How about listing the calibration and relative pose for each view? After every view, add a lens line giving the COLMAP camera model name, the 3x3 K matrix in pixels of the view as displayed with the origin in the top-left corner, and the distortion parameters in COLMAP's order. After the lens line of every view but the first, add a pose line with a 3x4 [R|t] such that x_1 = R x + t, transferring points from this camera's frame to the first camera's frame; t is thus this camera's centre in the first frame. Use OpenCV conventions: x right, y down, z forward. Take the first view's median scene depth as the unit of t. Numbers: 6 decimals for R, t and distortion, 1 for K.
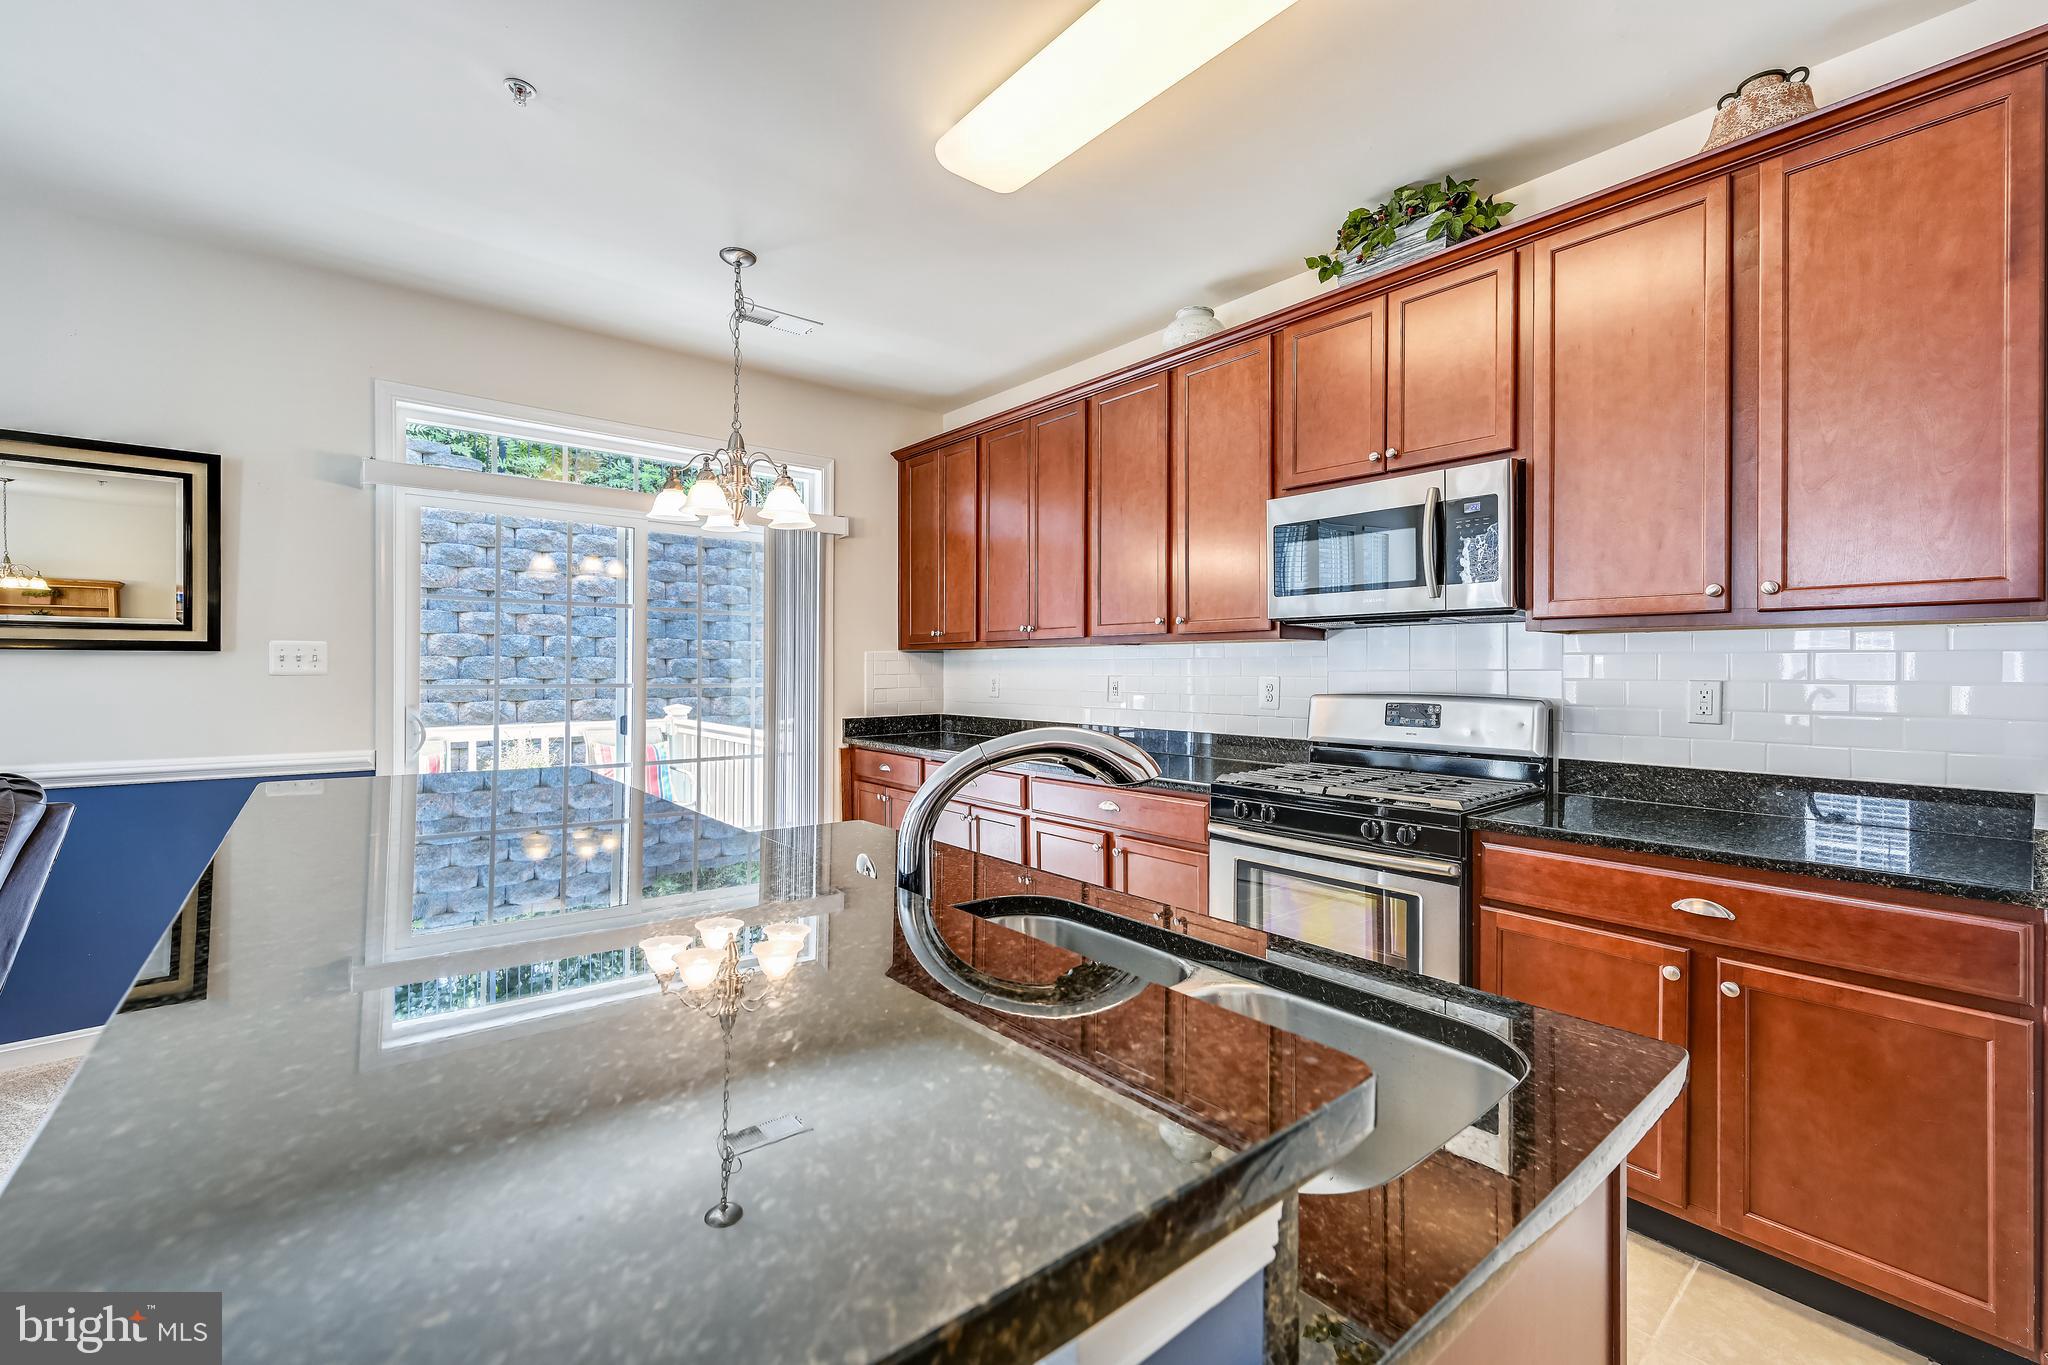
lens RADIAL K [[812.5, 0, 1022.5], [0, 812.5, 675.4], [0, 0, 1]] dist [-0.000640, -0.000249]
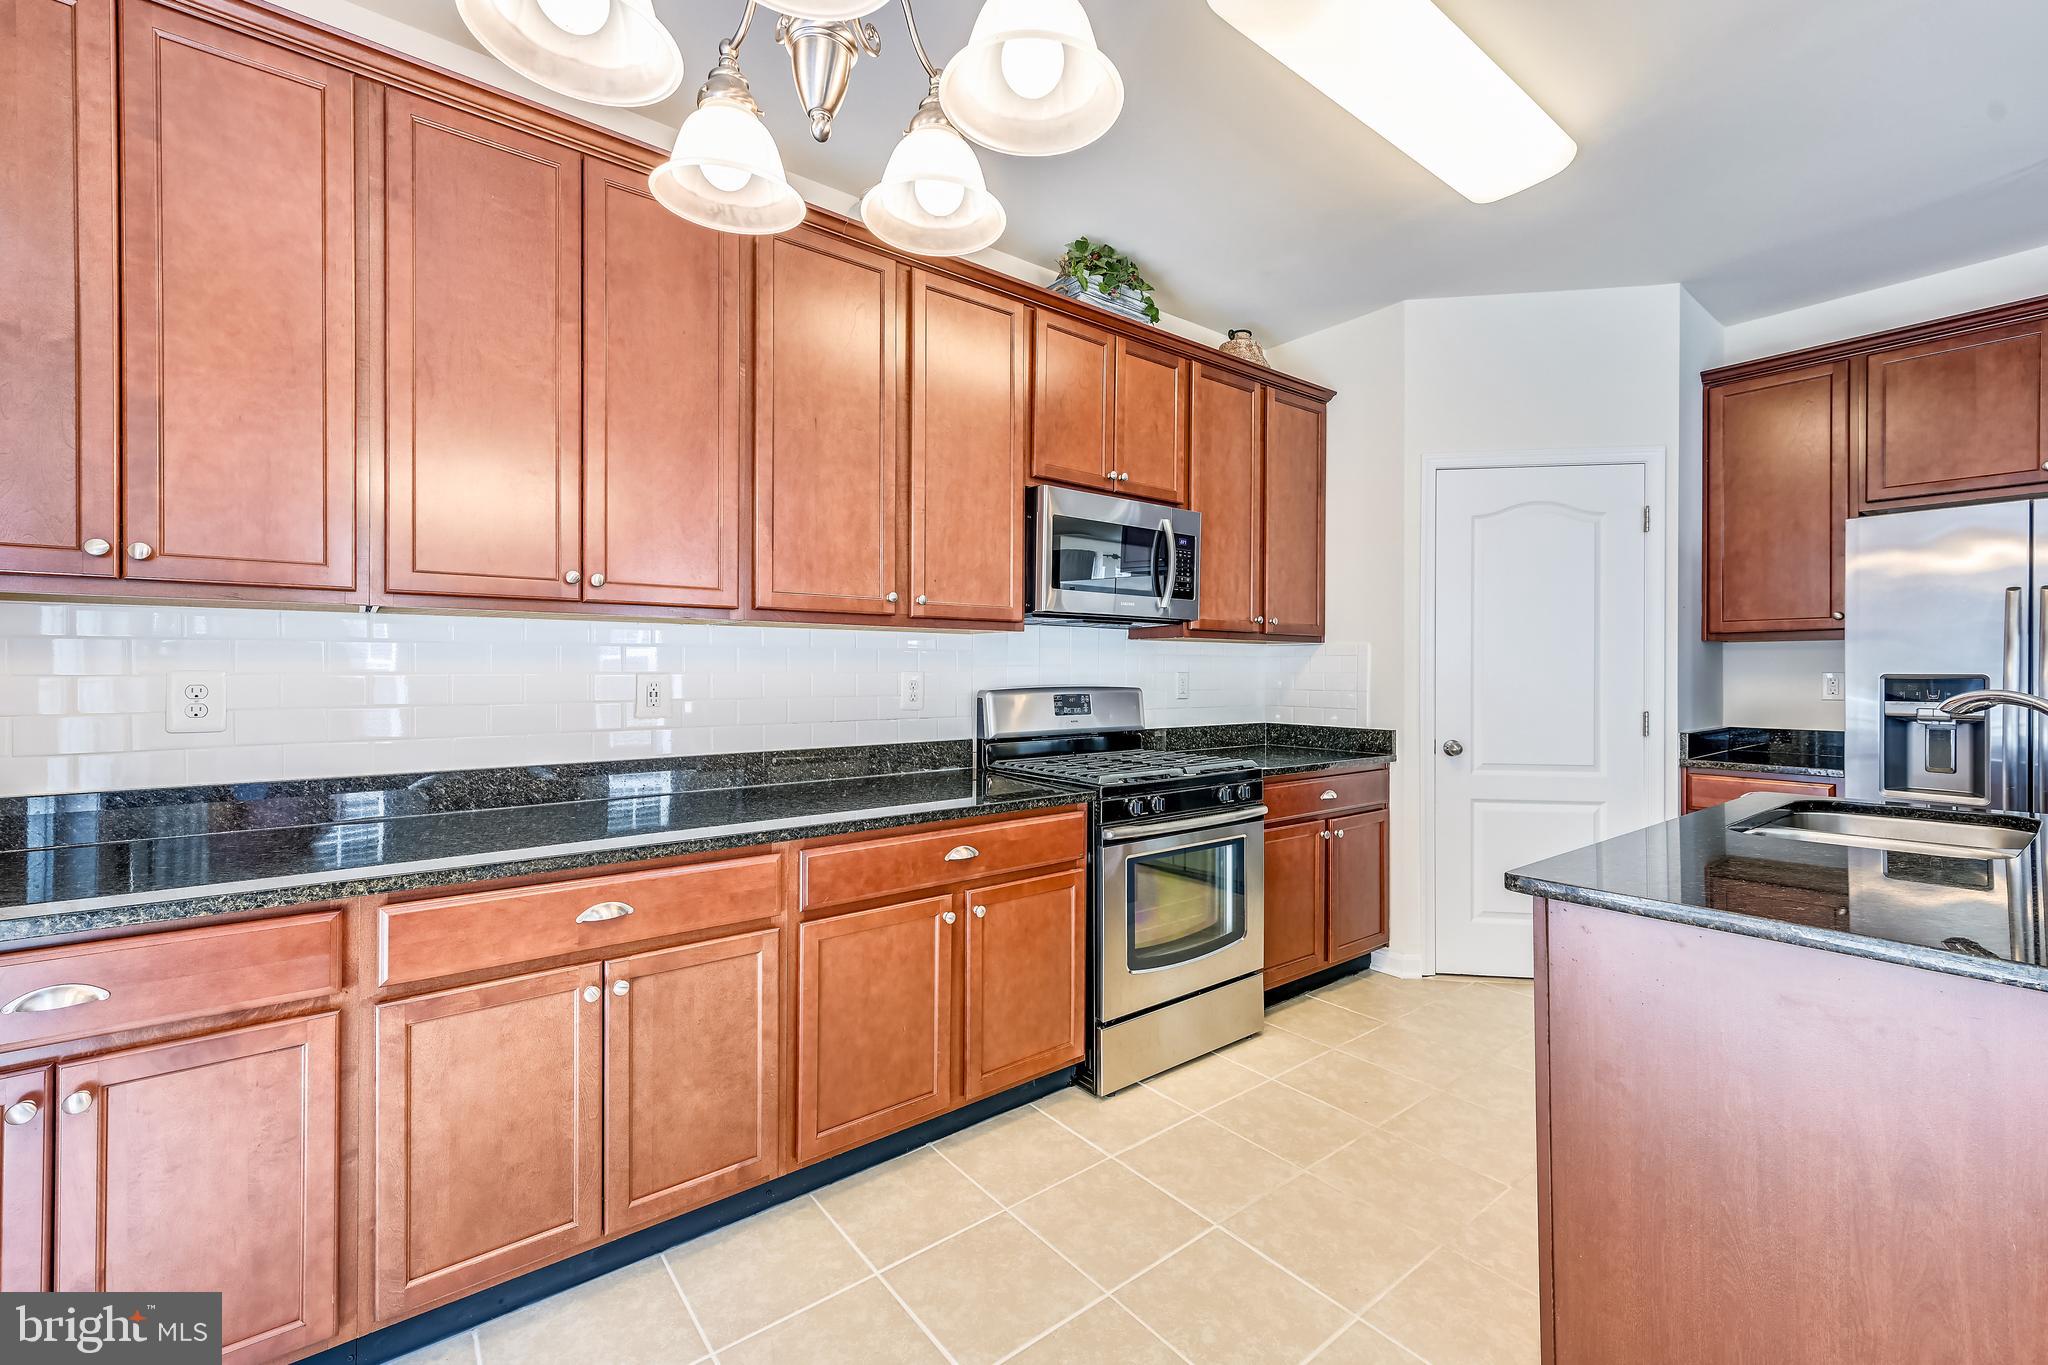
lens RADIAL K [[812.5, 0, 1022.5], [0, 812.5, 675.4], [0, 0, 1]] dist [-0.000640, -0.000249]
pose [[0.047068, 0.001740, 0.998890, -0.638815], [0.007588, 0.999969, -0.002100, 0.009806], [-0.998863, 0.007678, 0.047053, 0.989640]]
